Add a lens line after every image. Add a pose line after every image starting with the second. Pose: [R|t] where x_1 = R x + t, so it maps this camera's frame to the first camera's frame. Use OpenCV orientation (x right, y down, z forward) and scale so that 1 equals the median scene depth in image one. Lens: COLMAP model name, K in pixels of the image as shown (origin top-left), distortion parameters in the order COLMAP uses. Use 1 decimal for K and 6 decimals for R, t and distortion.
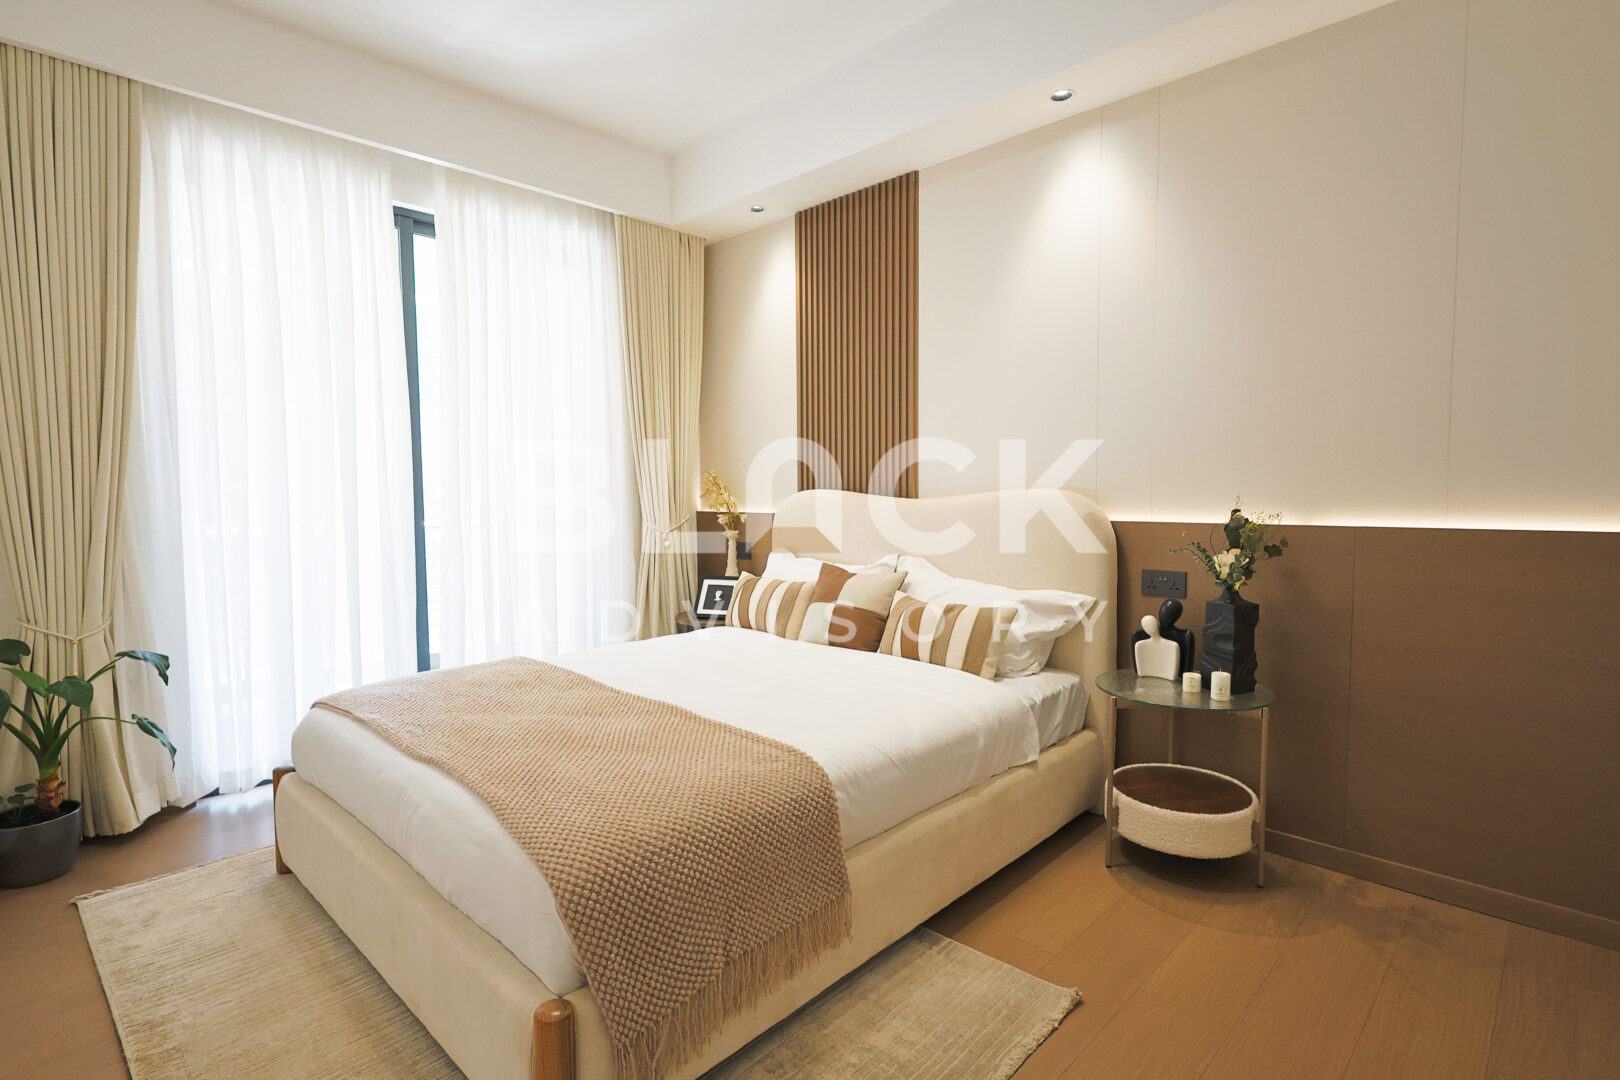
lens RADIAL K [[796.0, 0, 806.0], [0, 796.0, 537.9], [0, 0, 1]] dist [-0.000787, -0.000223]
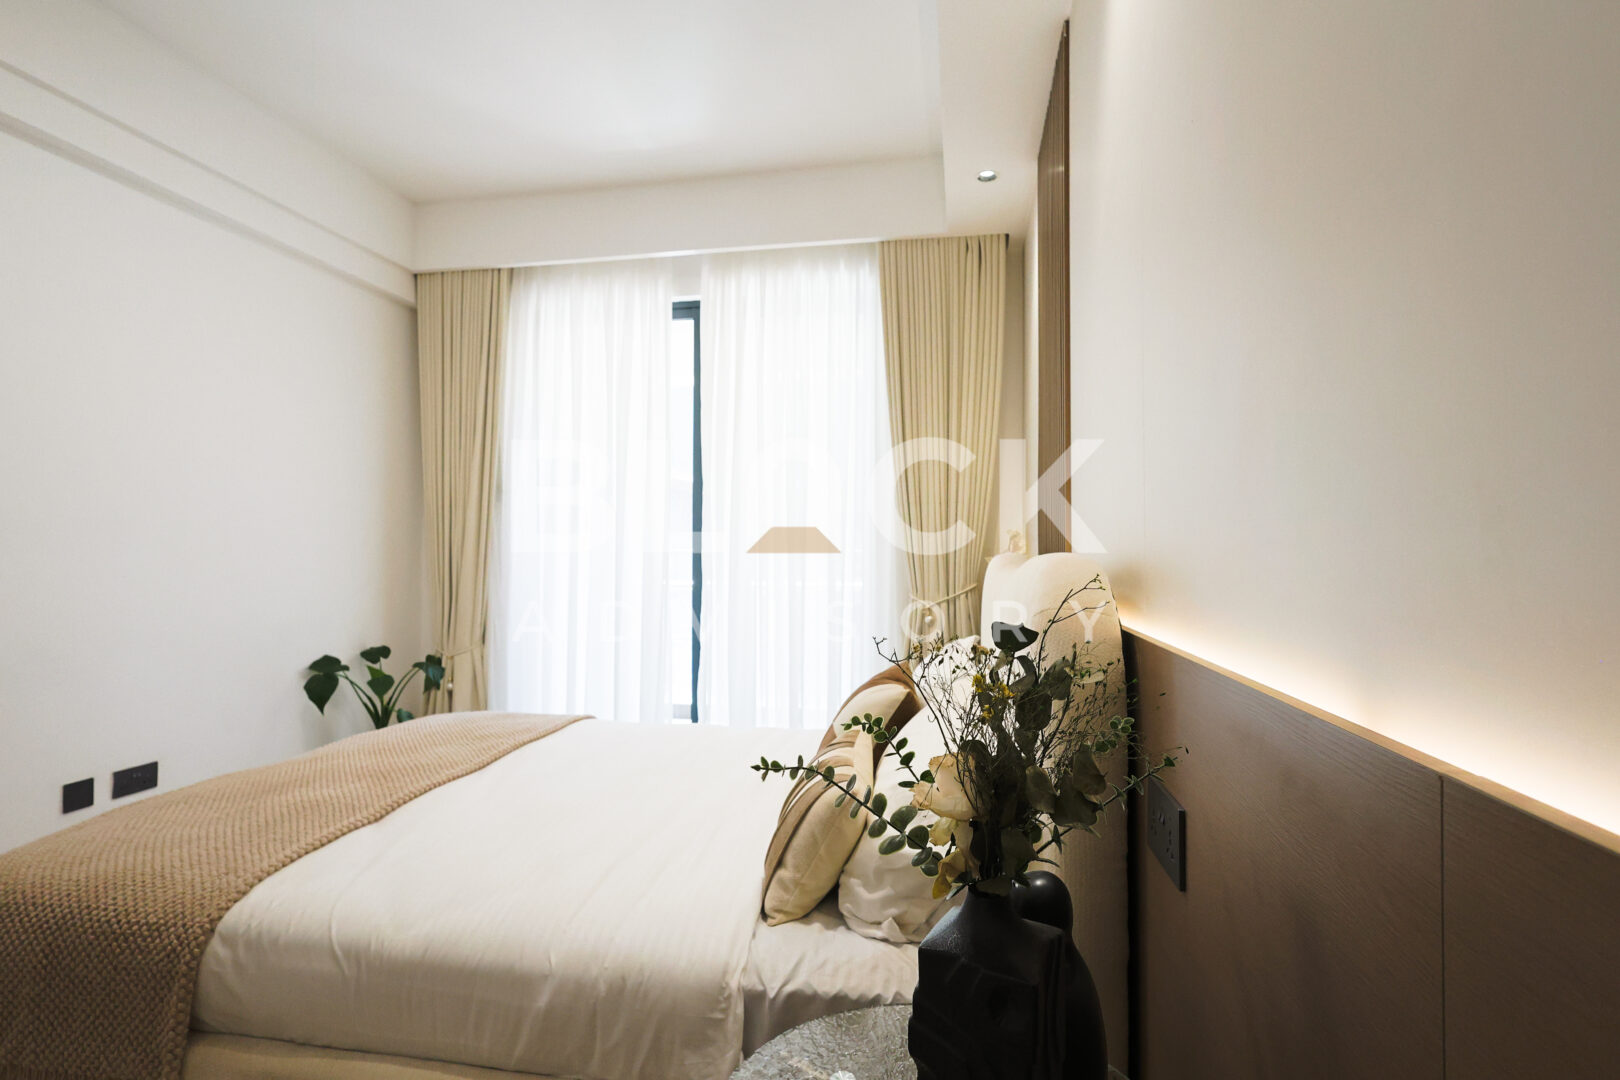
lens RADIAL K [[796.0, 0, 806.0], [0, 796.0, 537.9], [0, 0, 1]] dist [-0.000787, -0.000223]
pose [[0.552041, -0.008486, -0.833774, 0.523621], [-0.056533, 0.997266, -0.047580, -0.034986], [0.831898, 0.073401, 0.550052, 0.539740]]
